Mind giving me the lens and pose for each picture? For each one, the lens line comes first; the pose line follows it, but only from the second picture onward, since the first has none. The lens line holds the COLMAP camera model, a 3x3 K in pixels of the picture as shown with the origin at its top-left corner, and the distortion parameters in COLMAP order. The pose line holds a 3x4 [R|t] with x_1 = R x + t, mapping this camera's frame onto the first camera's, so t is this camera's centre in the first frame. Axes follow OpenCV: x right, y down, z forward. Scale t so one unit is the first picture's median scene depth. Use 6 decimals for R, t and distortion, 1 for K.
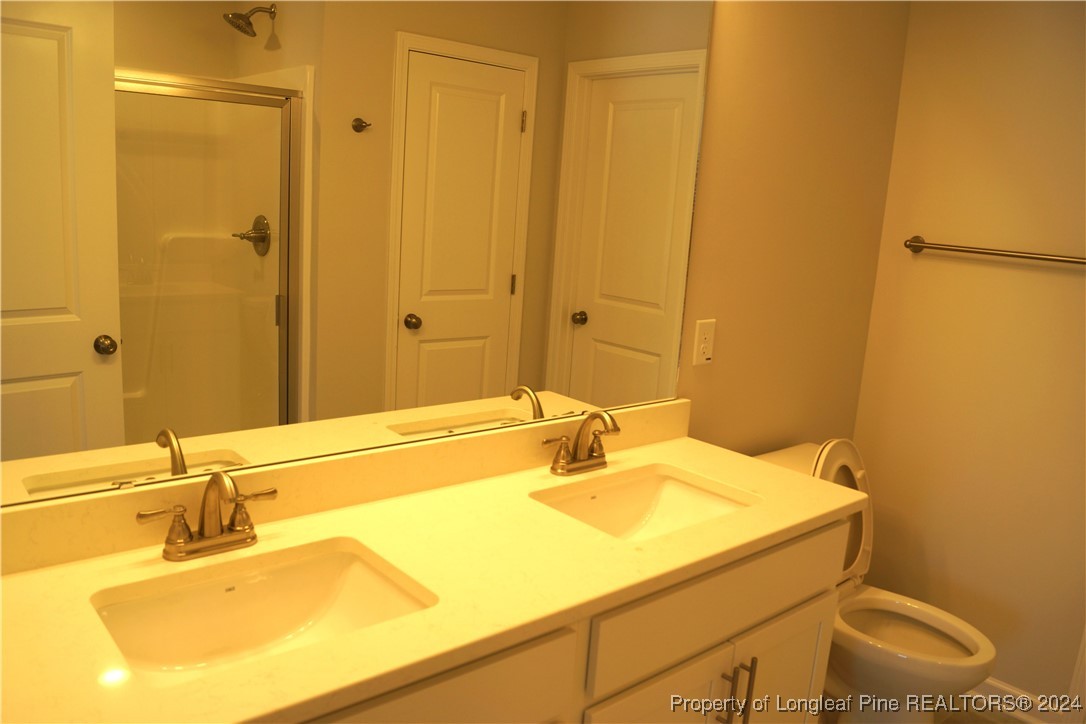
lens RADIAL K [[842.1, 0, 542.7], [0, 842.1, 377.1], [0, 0, 1]] dist [-0.085209, 0.014575]
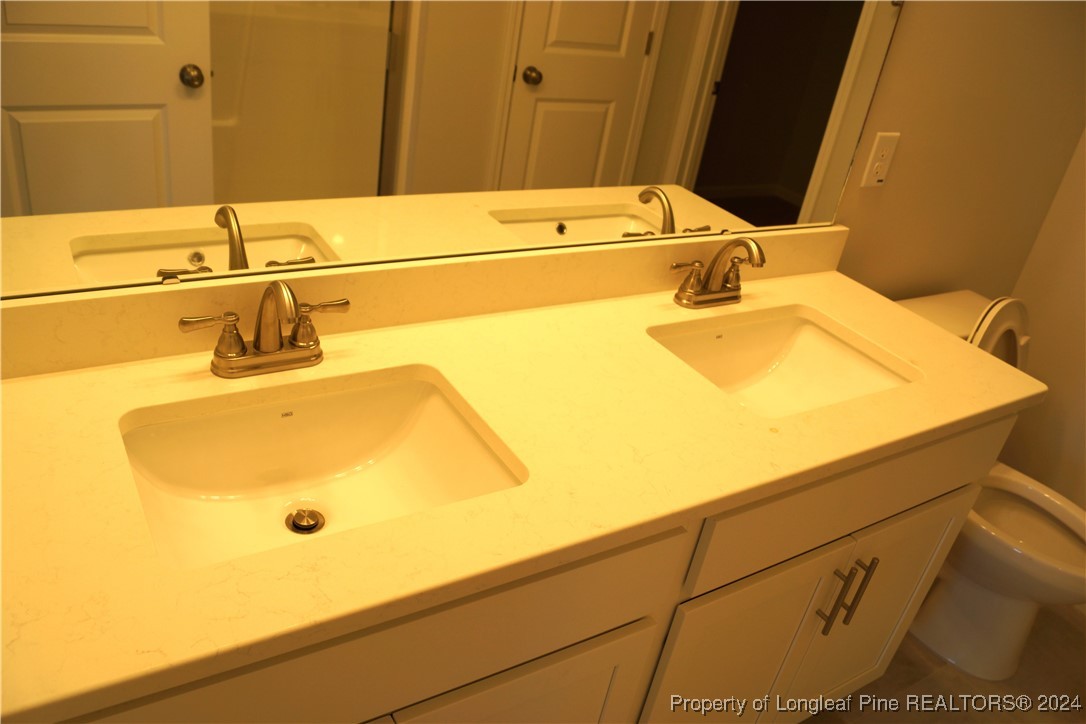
lens RADIAL K [[842.1, 0, 542.7], [0, 842.1, 377.1], [0, 0, 1]] dist [-0.085209, 0.014575]
pose [[0.984533, 0.151661, -0.087708, -0.035497], [-0.120084, 0.948698, 0.292492, -0.045631], [0.127568, -0.277436, 0.952237, 0.163245]]
